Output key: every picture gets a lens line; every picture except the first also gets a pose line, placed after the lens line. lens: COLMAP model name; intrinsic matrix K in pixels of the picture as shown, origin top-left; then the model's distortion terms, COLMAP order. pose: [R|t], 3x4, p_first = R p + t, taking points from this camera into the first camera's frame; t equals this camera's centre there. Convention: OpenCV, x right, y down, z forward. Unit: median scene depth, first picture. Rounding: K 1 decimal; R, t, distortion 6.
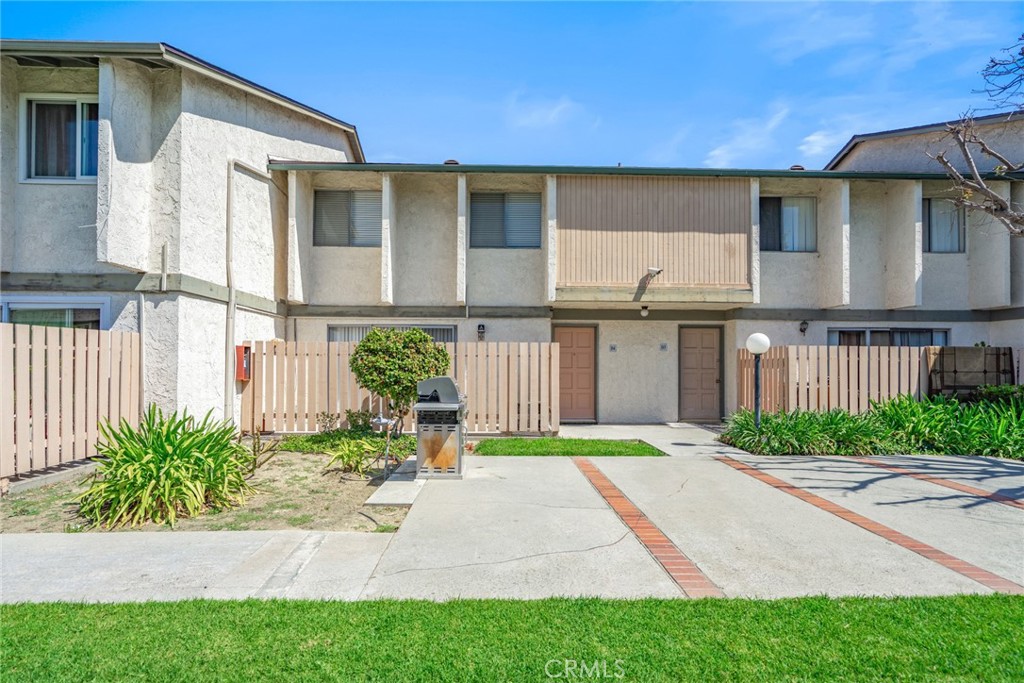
lens RADIAL K [[528.3, 0, 505.5], [0, 528.3, 359.0], [0, 0, 1]] dist [-0.022848, -0.000051]
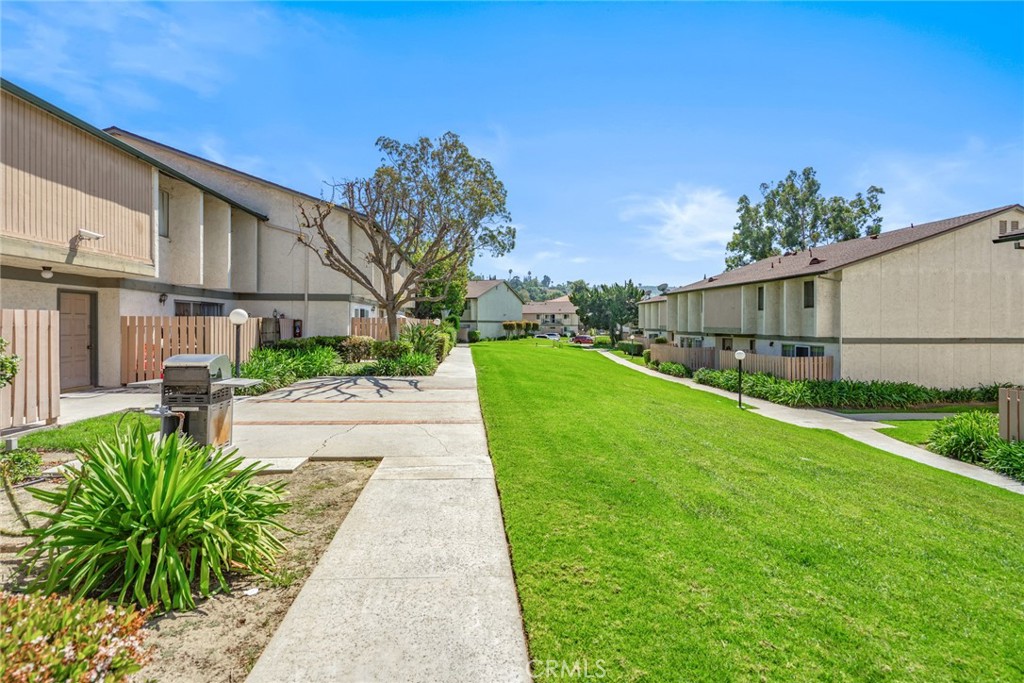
lens RADIAL K [[470.8, 0, 511.5], [0, 470.8, 332.2], [0, 0, 1]] dist [-0.005664, 0.002045]
pose [[-0.074656, -0.023176, 0.996940, -0.614422], [-0.014613, 0.999648, 0.022144, -0.020287], [-0.997102, -0.012915, -0.074968, 0.295985]]
